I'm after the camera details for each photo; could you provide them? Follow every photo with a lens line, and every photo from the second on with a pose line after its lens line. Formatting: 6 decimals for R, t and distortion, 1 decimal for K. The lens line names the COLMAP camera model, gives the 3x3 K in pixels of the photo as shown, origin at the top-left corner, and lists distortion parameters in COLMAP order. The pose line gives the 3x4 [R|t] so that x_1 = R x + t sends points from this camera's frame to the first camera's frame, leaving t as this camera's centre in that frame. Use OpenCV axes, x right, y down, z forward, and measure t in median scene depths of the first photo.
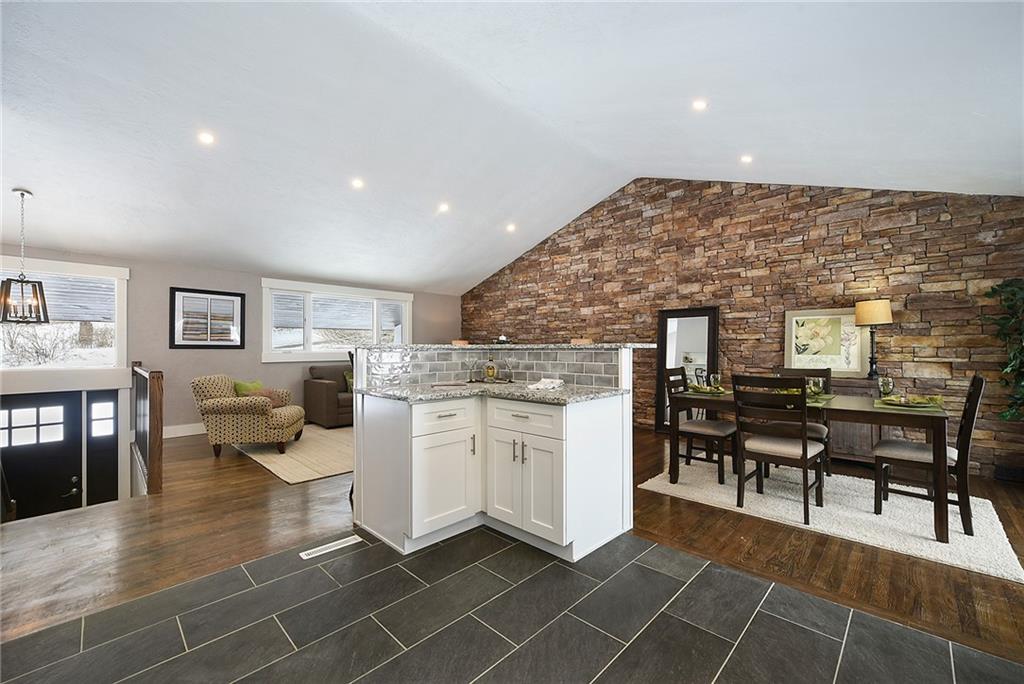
lens RADIAL K [[414.4, 0, 518.8], [0, 414.4, 346.7], [0, 0, 1]] dist [-0.001884, -0.000029]
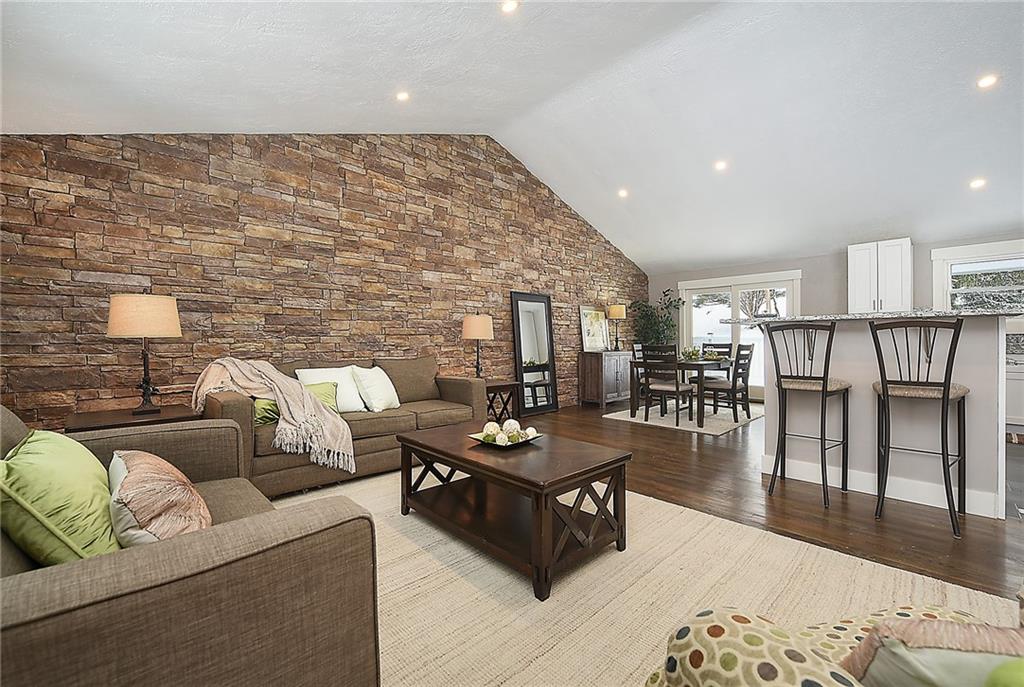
lens RADIAL K [[414.4, 0, 511.9], [0, 414.4, 344.3], [0, 0, 1]] dist [-0.001884, -0.000029]
pose [[0.049342, -0.005662, 0.998766, -0.588127], [0.001172, 0.999984, 0.005611, 0.027833], [-0.998781, 0.000894, 0.049347, 0.912186]]
